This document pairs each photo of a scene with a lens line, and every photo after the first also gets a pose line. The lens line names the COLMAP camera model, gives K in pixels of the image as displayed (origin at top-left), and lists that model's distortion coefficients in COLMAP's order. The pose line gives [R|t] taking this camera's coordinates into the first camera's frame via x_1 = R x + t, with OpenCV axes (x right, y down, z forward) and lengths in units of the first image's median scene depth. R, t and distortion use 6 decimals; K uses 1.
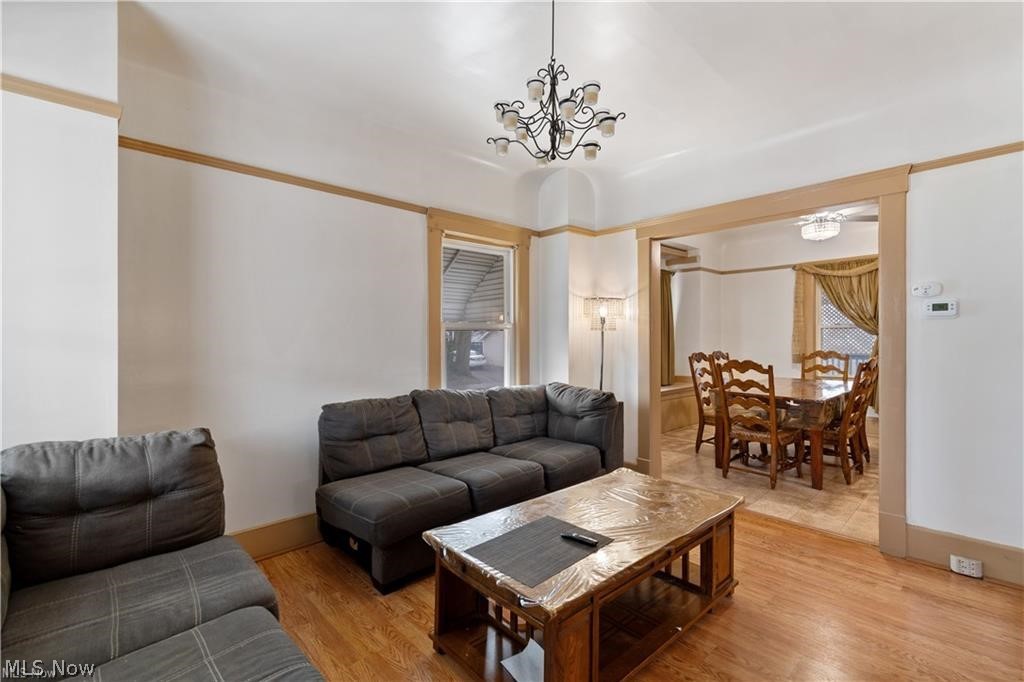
lens RADIAL K [[461.6, 0, 512.0], [0, 461.6, 341.0], [0, 0, 1]] dist [0.010003, -0.000092]
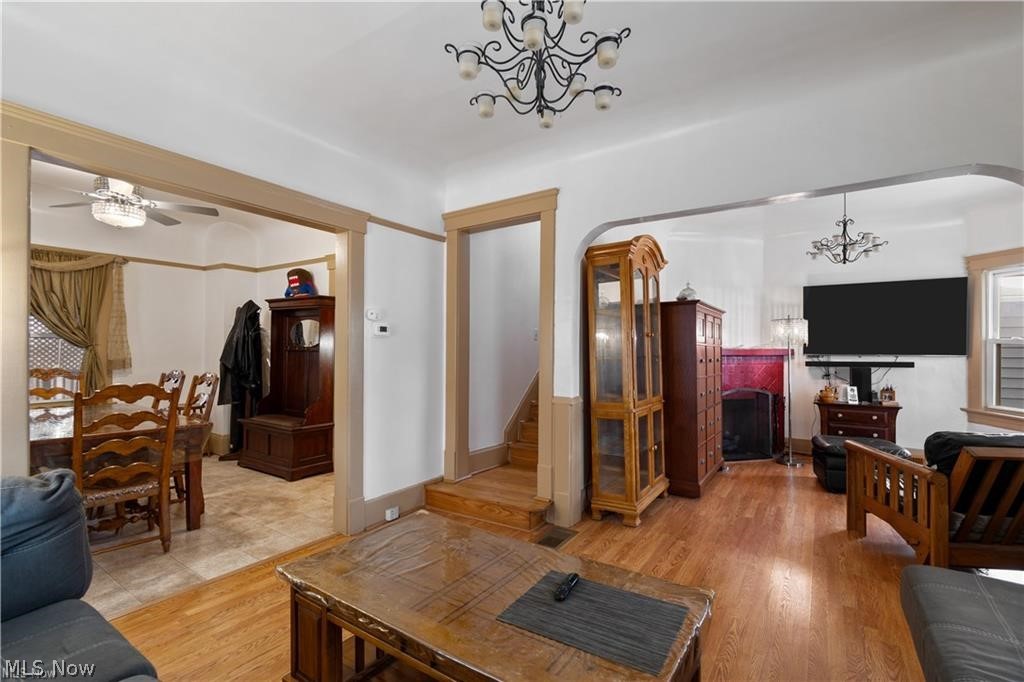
lens RADIAL K [[480.6, 0, 512.0], [0, 480.6, 341.0], [0, 0, 1]] dist [0.001199, 0.000155]
pose [[-0.252433, 0.018926, 0.967429, -0.360354], [0.002566, 0.999818, -0.018890, -0.007686], [-0.967611, -0.002286, -0.252436, 0.683606]]
